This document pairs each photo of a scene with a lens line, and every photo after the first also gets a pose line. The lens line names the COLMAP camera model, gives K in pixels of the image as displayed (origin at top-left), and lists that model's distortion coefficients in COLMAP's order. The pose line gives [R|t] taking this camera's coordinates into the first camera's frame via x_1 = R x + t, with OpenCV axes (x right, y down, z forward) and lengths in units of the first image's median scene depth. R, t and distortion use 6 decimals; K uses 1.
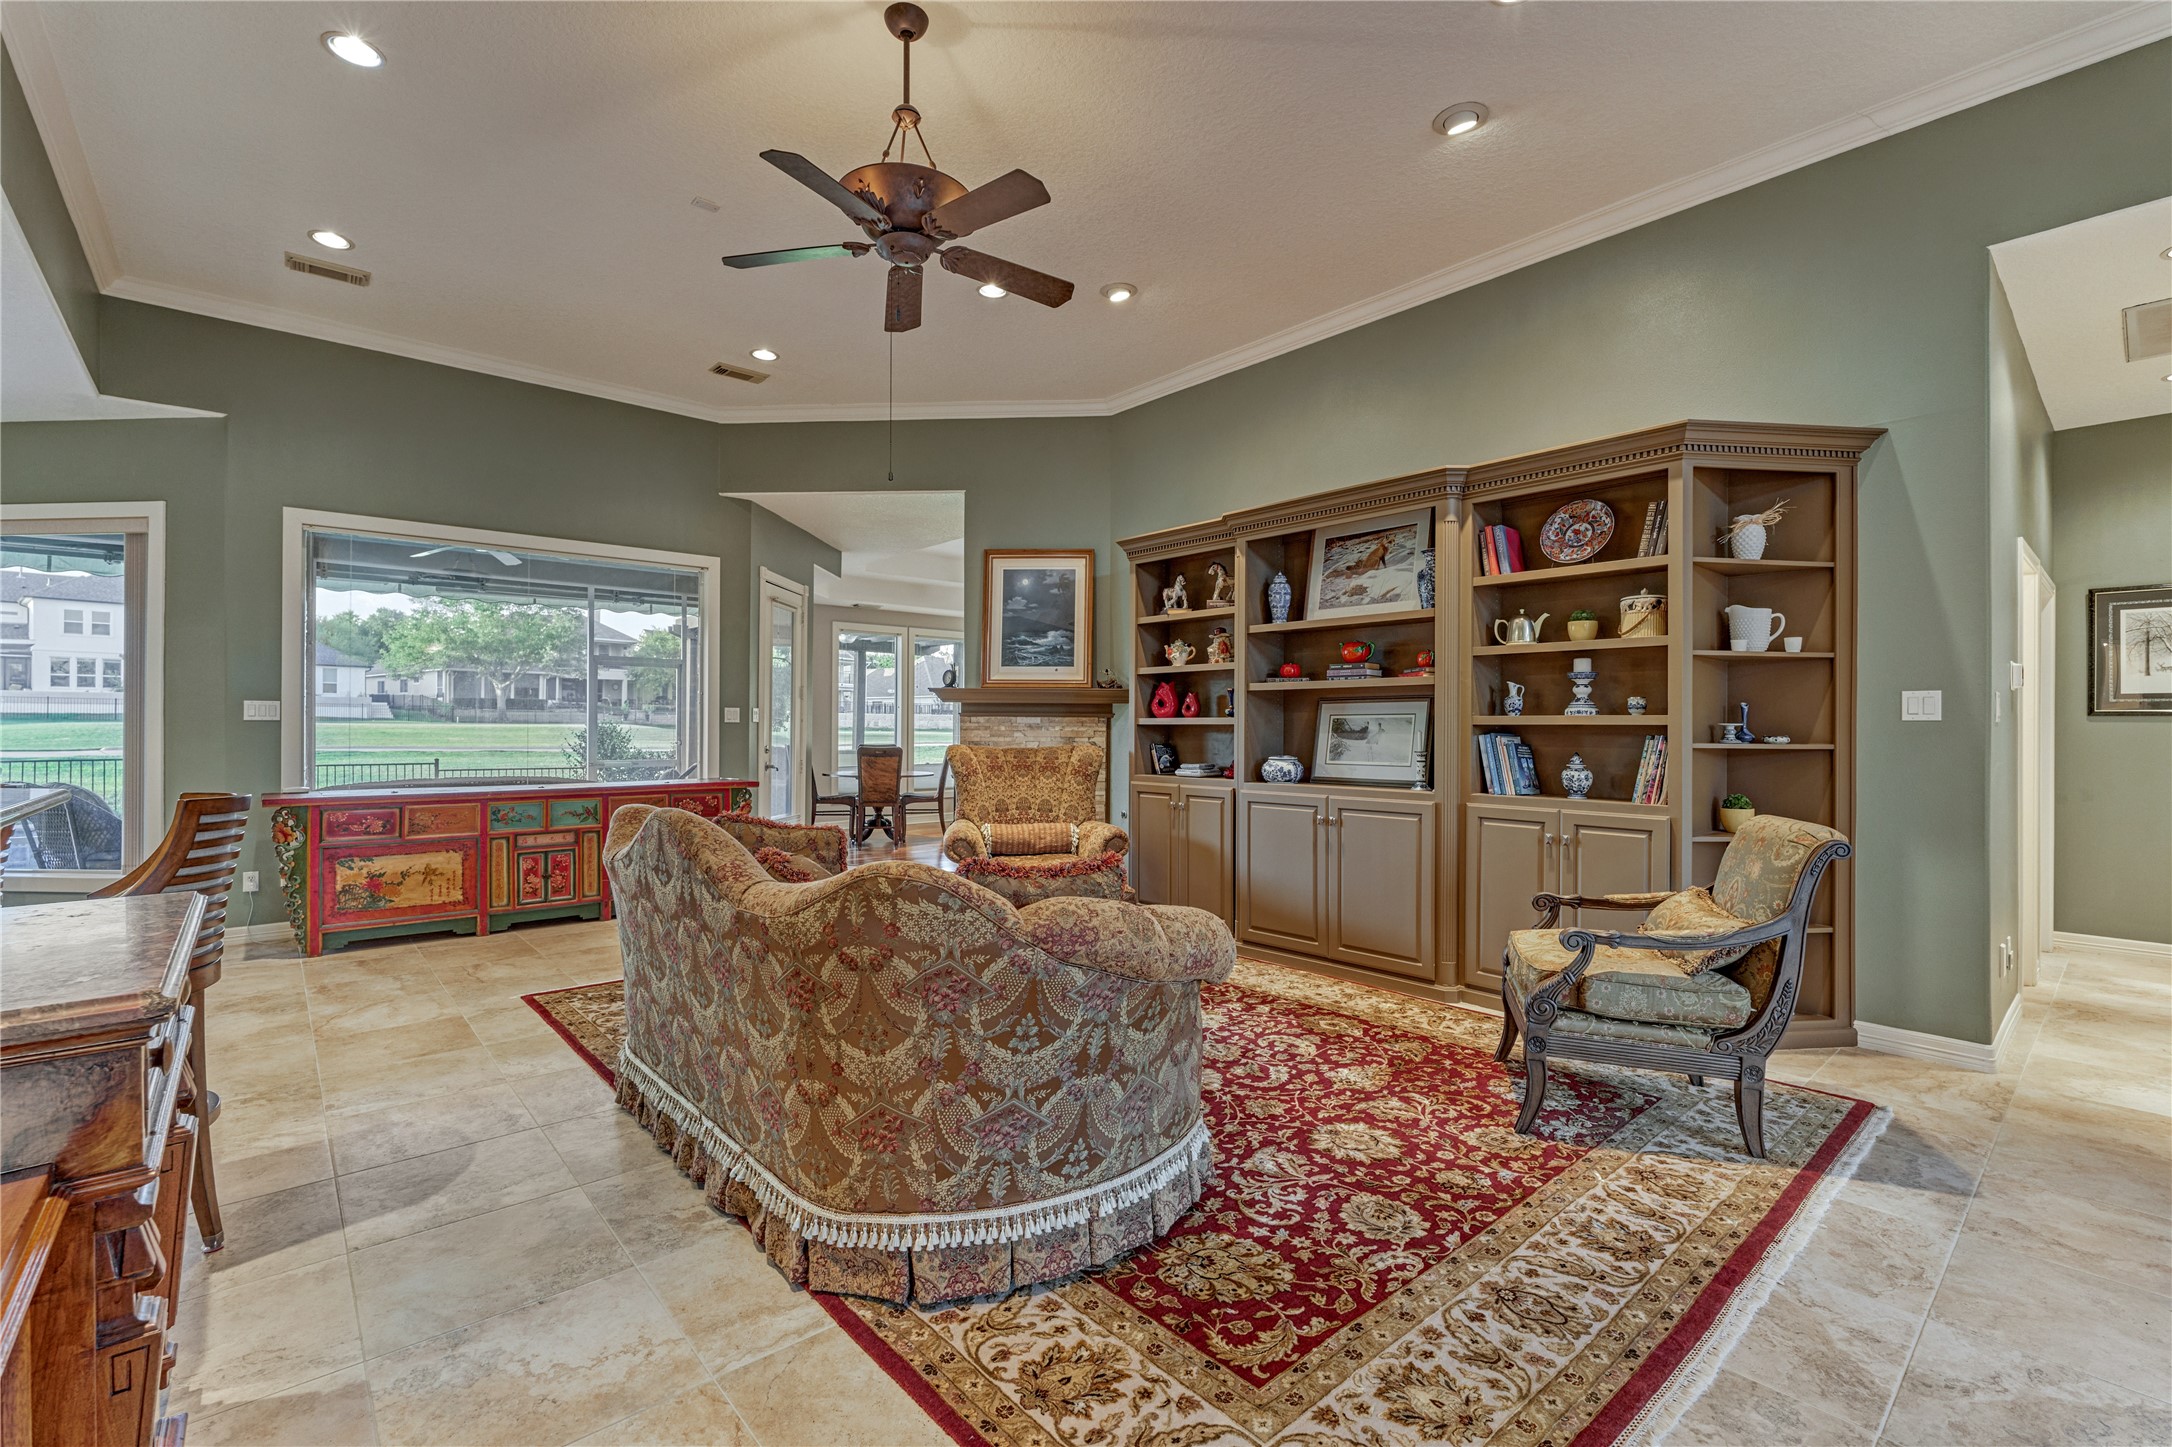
lens RADIAL K [[946.6, 0, 1091.6], [0, 946.6, 719.7], [0, 0, 1]] dist [-0.000354, 0.000077]
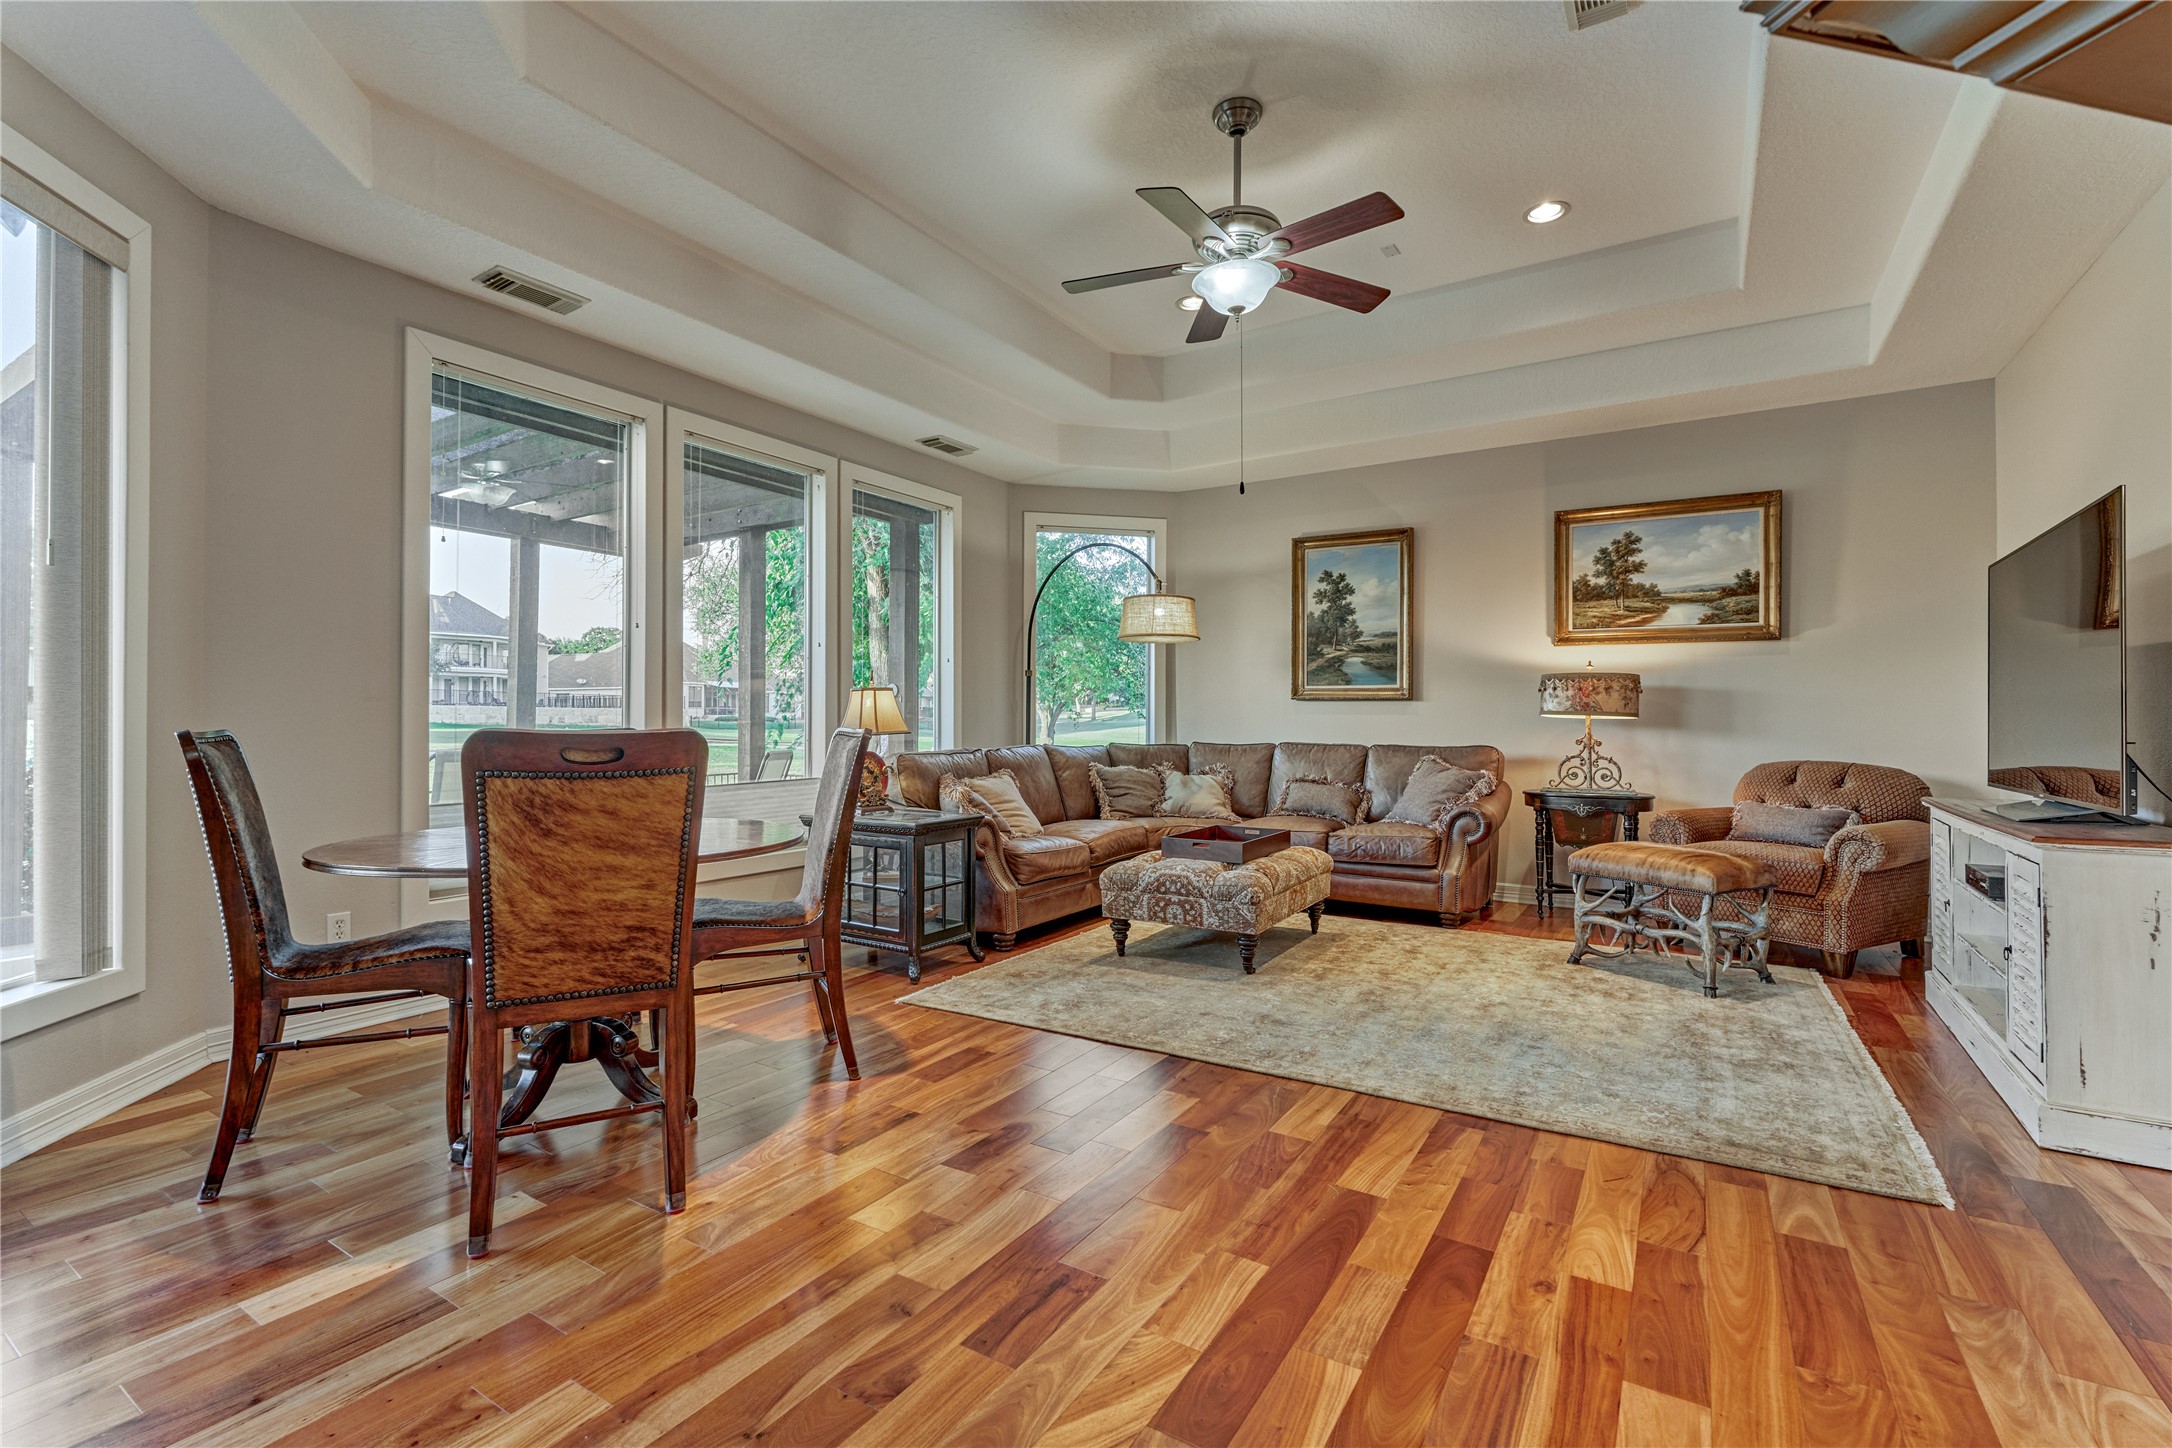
lens RADIAL K [[946.6, 0, 1091.6], [0, 946.6, 720.2], [0, 0, 1]] dist [-0.000354, 0.000077]
pose [[0.958916, -0.002849, 0.283675, -0.329911], [0.001516, 0.999987, 0.004919, 0.048459], [-0.283686, -0.004287, 0.958908, 1.436112]]
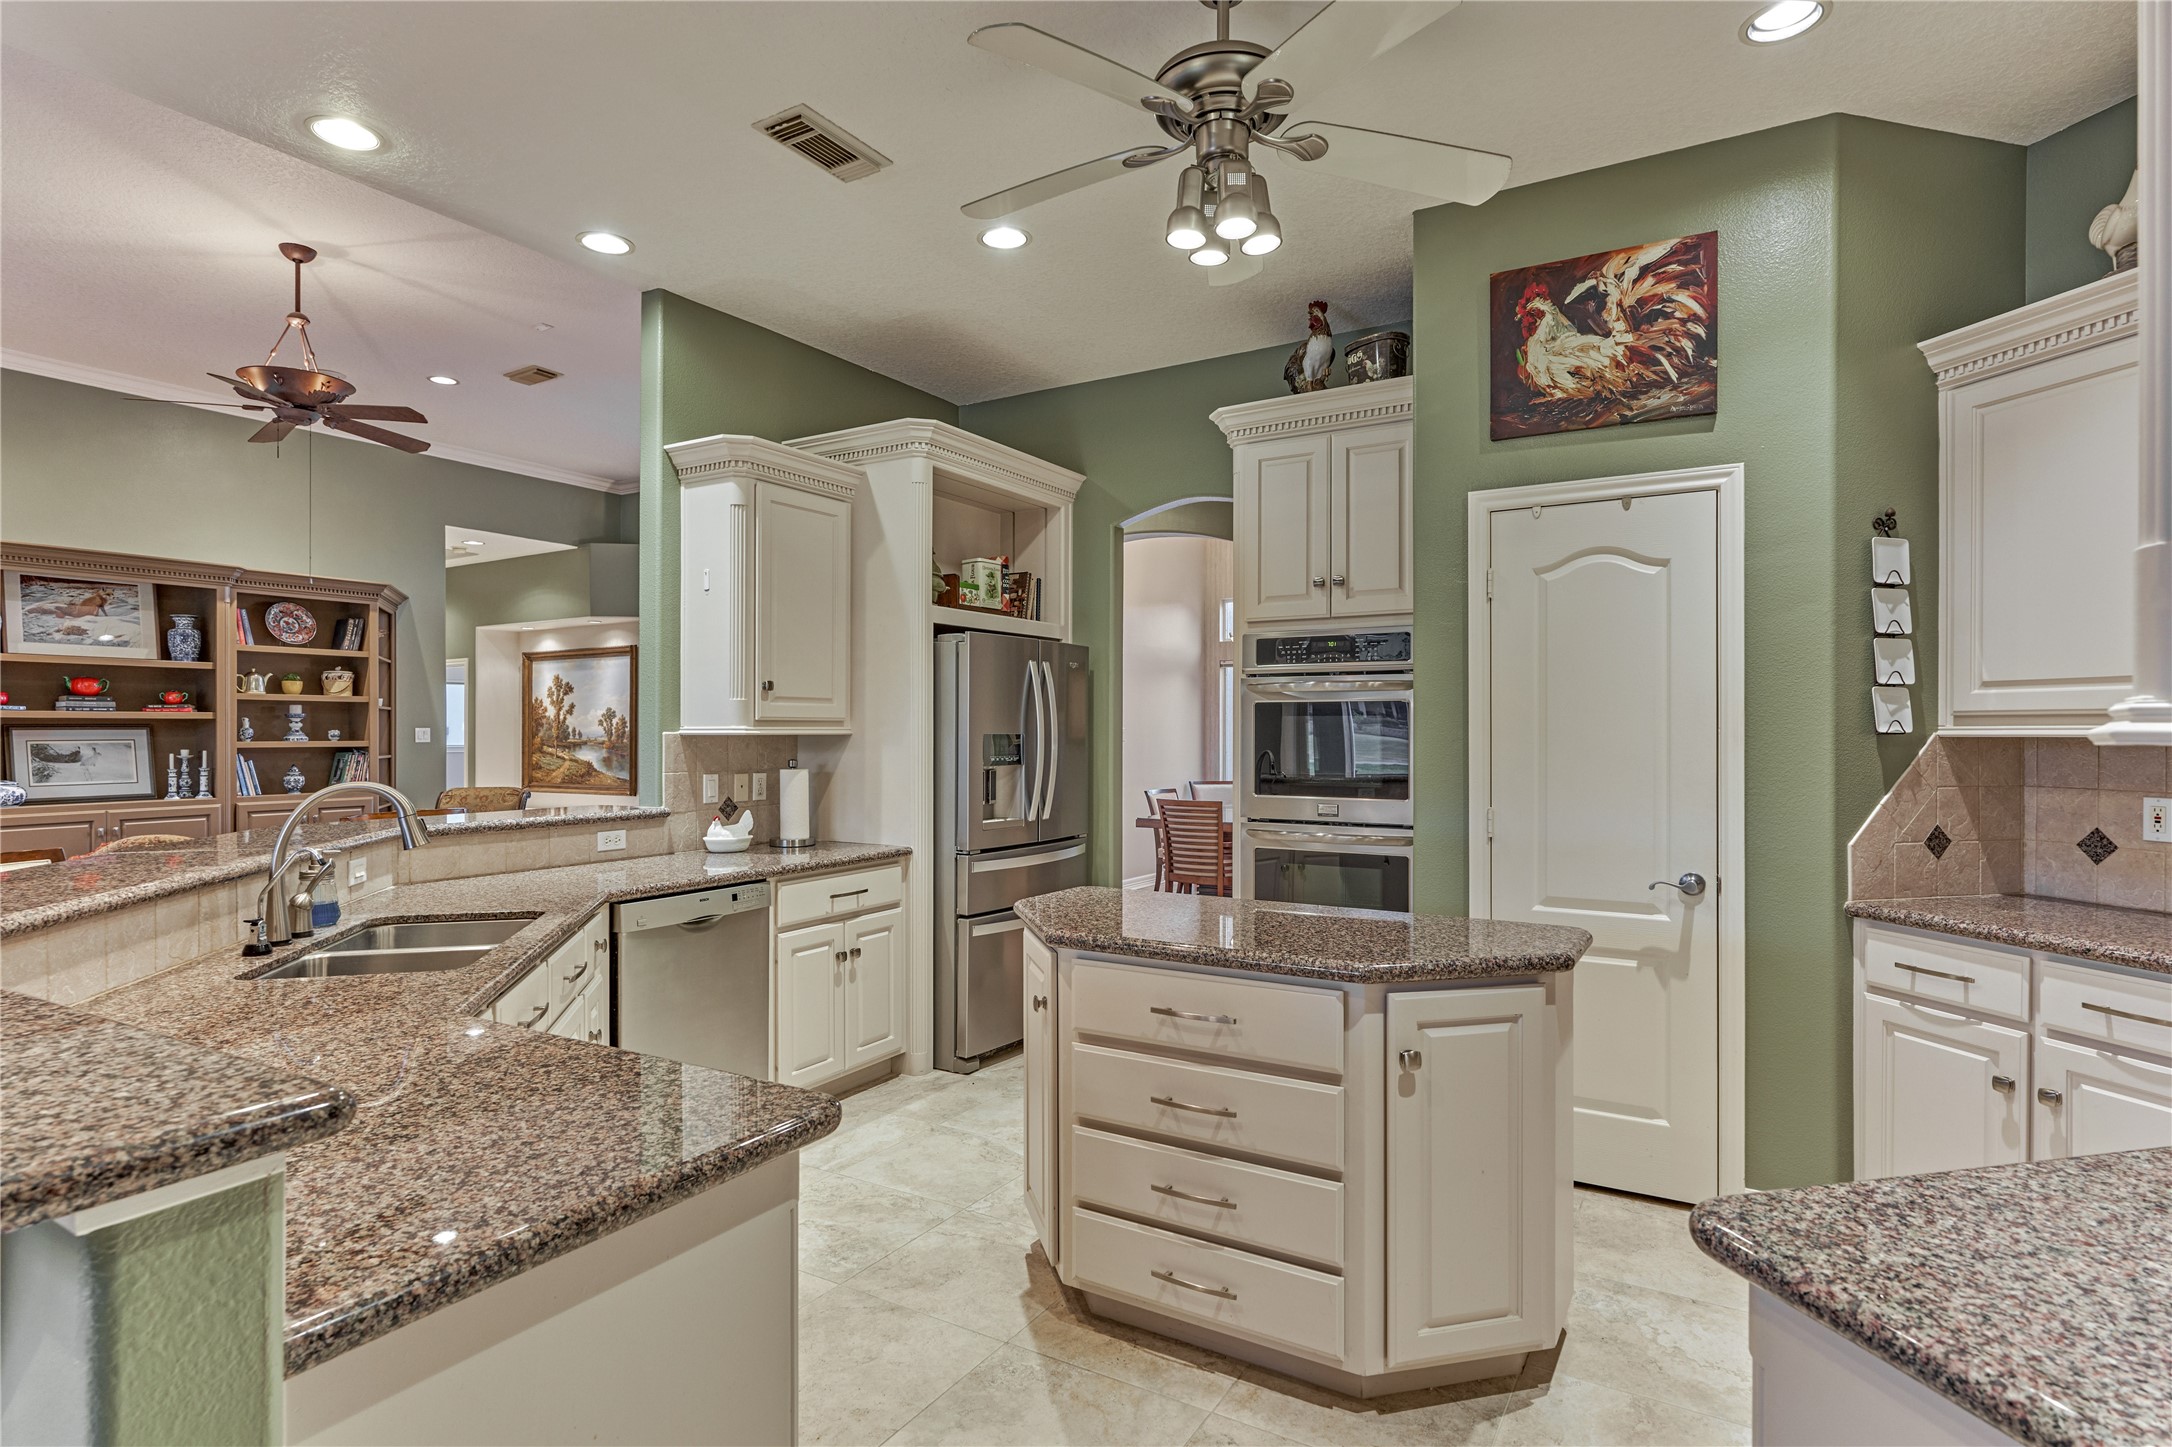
lens RADIAL K [[1103.5, 0, 1088.3], [0, 1103.5, 727.9], [0, 0, 1]] dist [-0.002283, -0.000093]
pose [[-0.299869, 0.000832, 0.953980, -1.304806], [-0.005168, 0.999984, -0.002497, -0.022581], [-0.953967, -0.005679, -0.299859, 0.227898]]
